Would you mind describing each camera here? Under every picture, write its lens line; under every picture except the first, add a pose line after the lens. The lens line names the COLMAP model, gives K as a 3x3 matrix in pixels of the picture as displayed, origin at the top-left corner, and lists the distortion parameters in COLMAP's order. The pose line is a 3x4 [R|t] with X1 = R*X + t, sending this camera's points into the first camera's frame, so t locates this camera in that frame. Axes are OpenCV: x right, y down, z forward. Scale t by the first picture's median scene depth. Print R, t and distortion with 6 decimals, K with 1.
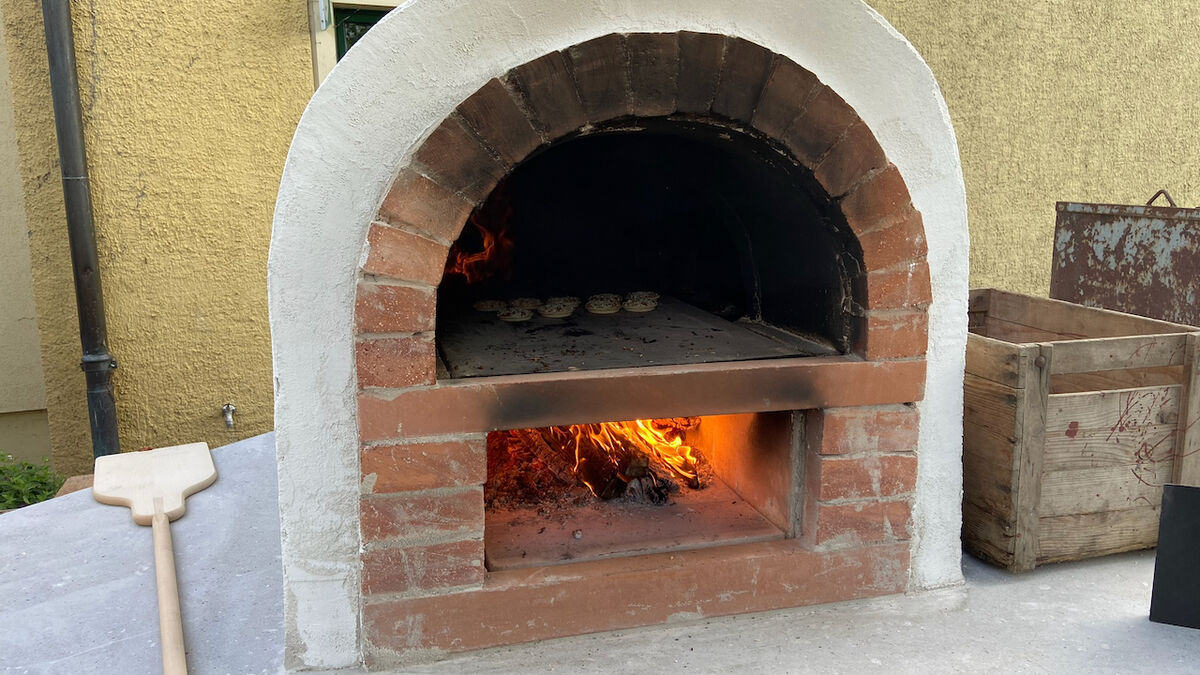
lens RADIAL K [[915.3, 0, 596.7], [0, 915.3, 325.0], [0, 0, 1]] dist [0.129609, -0.170490]
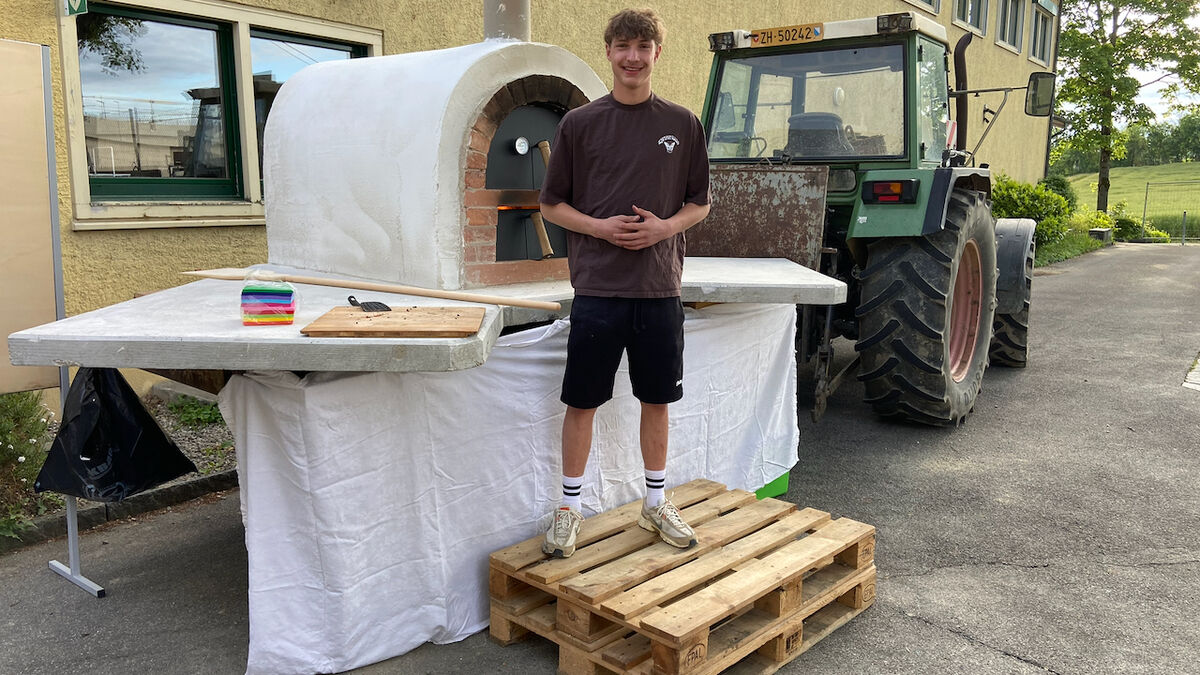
lens RADIAL K [[915.3, 0, 596.7], [0, 915.3, 325.0], [0, 0, 1]] dist [0.129609, -0.170490]
pose [[0.844043, -0.056923, 0.533246, -1.431864], [0.060613, 0.998105, 0.010605, 0.479326], [-0.532839, 0.023371, 0.845894, -1.626330]]
